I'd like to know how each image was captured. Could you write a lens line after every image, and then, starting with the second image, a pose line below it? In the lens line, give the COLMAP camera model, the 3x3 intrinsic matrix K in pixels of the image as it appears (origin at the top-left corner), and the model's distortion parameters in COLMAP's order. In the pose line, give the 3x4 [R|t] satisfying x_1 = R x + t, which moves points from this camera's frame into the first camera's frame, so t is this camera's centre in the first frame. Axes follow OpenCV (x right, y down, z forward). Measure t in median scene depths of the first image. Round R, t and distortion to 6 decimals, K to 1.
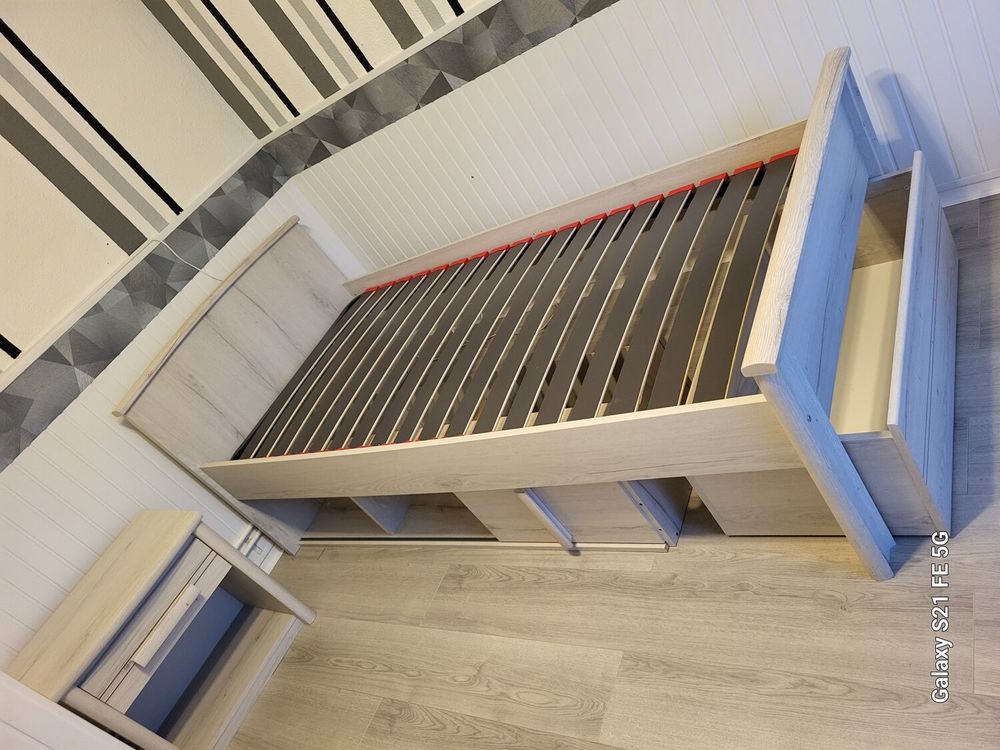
lens RADIAL K [[769.1, 0, 500.0], [0, 769.1, 375.0], [0, 0, 1]] dist [0.039252, 0.000424]
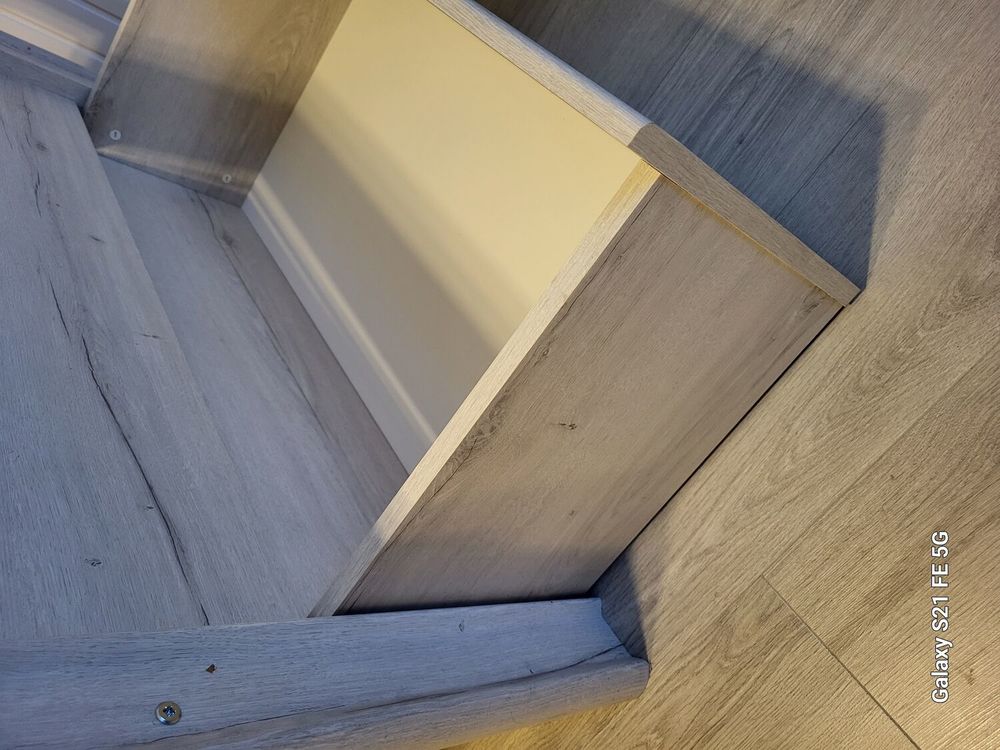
lens RADIAL K [[748.7, 0, 500.0], [0, 748.7, 375.0], [0, 0, 1]] dist [0.026805, -0.002049]
pose [[0.592451, -0.707843, 0.384655, 0.291490], [0.724357, 0.677021, 0.130192, 0.014206], [-0.352575, 0.201496, 0.913833, 0.425781]]
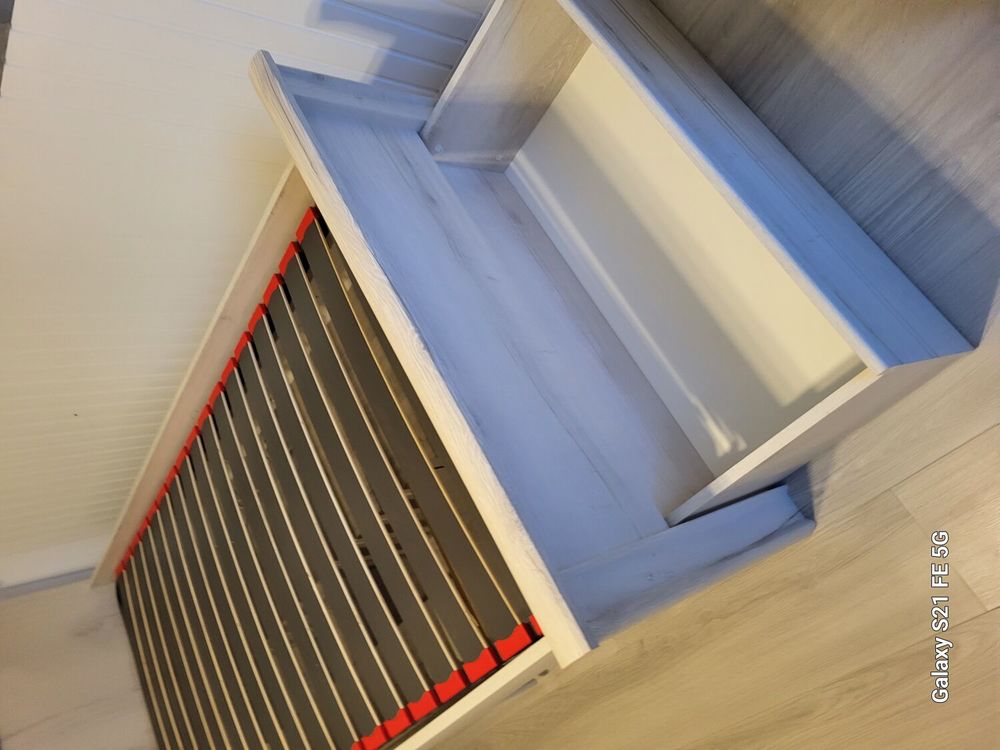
lens RADIAL K [[751.4, 0, 495.6], [0, 751.4, 362.2], [0, 0, 1]] dist [0.038910, -0.006091]
pose [[0.609033, -0.789244, 0.078568, 0.264316], [0.746375, 0.603814, 0.279882, -0.248466], [-0.268336, -0.111816, 0.956814, 0.229922]]
